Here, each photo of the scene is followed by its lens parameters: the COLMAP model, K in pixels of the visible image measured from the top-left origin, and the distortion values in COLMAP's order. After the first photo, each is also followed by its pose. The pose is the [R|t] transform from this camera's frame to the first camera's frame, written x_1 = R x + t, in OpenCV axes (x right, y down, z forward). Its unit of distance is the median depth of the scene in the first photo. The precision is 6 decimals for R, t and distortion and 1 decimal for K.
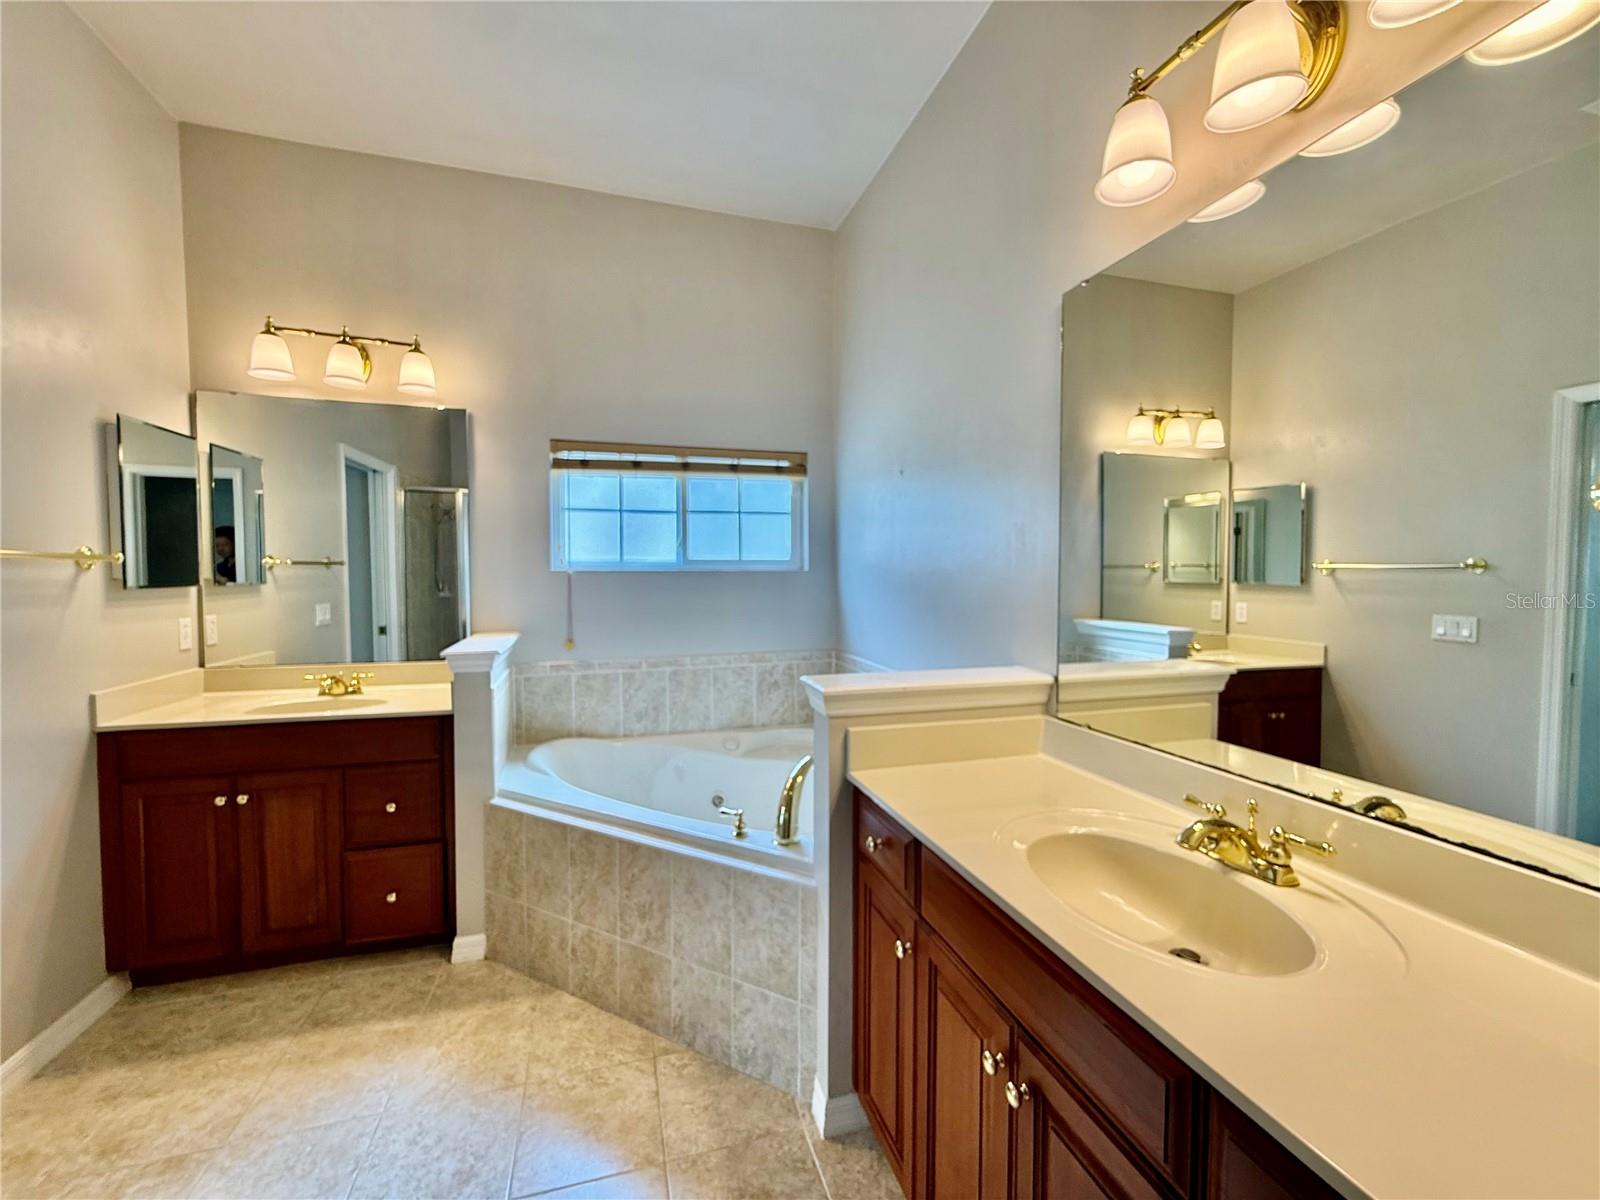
lens RADIAL K [[644.5, 0, 796.2], [0, 644.5, 594.5], [0, 0, 1]] dist [0.002062, 0.000159]
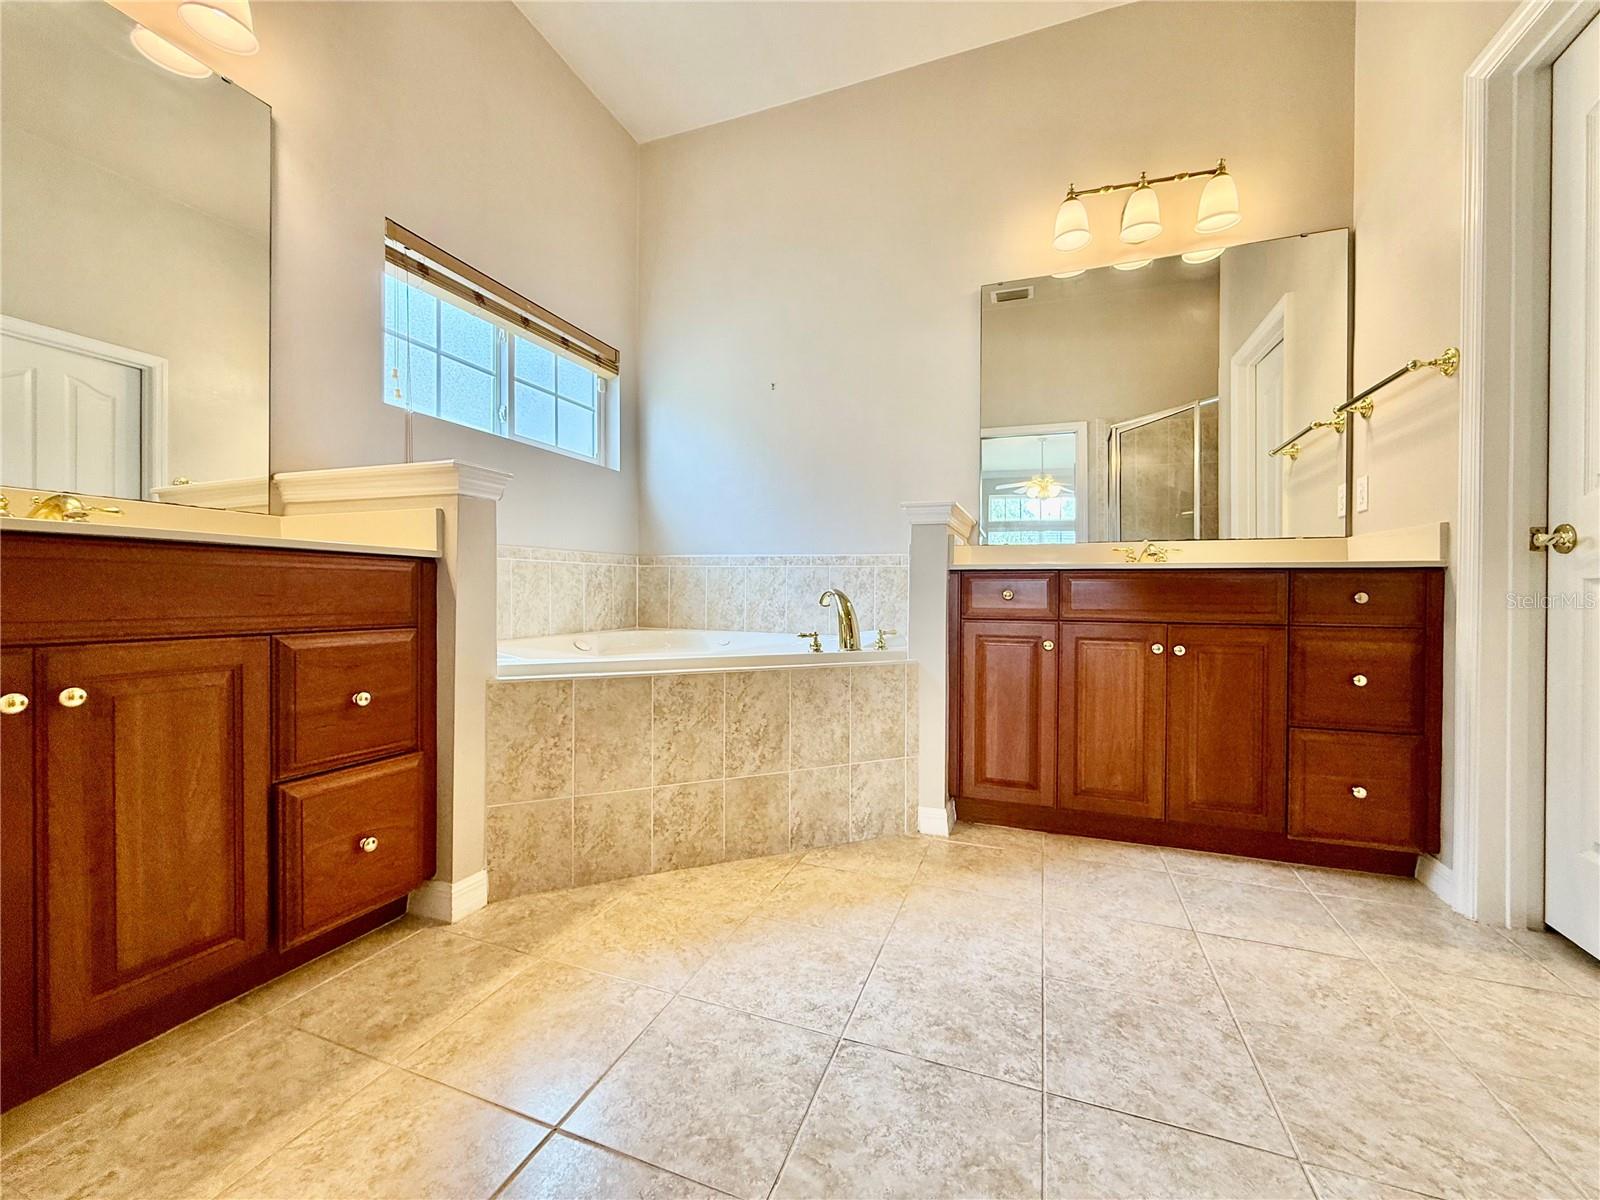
lens RADIAL K [[644.5, 0, 791.5], [0, 644.5, 594.3], [0, 0, 1]] dist [0.002062, 0.000159]
pose [[0.610056, 0.001478, 0.792357, -0.660591], [0.023016, 0.999543, -0.019585, 0.192589], [-0.792024, 0.030185, 0.609743, 0.228219]]
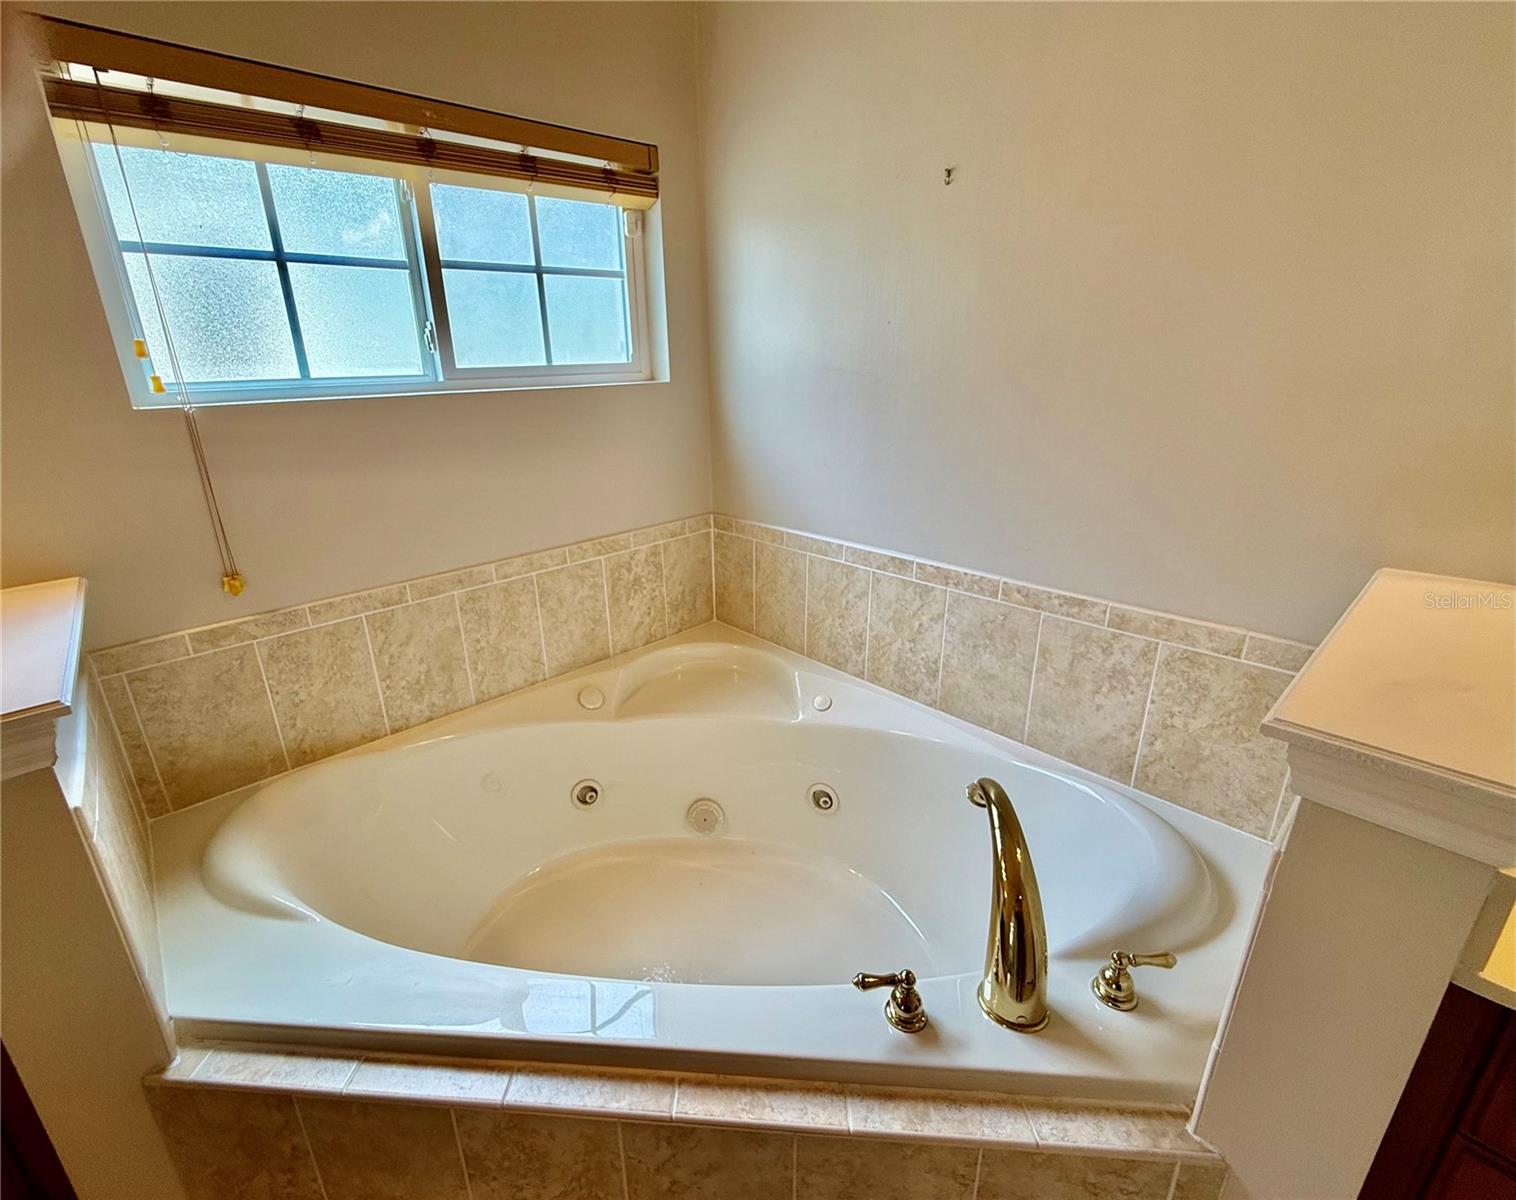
lens RADIAL K [[654.6, 0, 691.8], [0, 654.6, 583.3], [0, 0, 1]] dist [-0.000084, -0.000112]
pose [[0.919981, -0.155131, 0.359958, -0.223318], [0.051846, 0.958438, 0.280549, -0.031141], [-0.388520, -0.239437, 0.889788, 0.479474]]
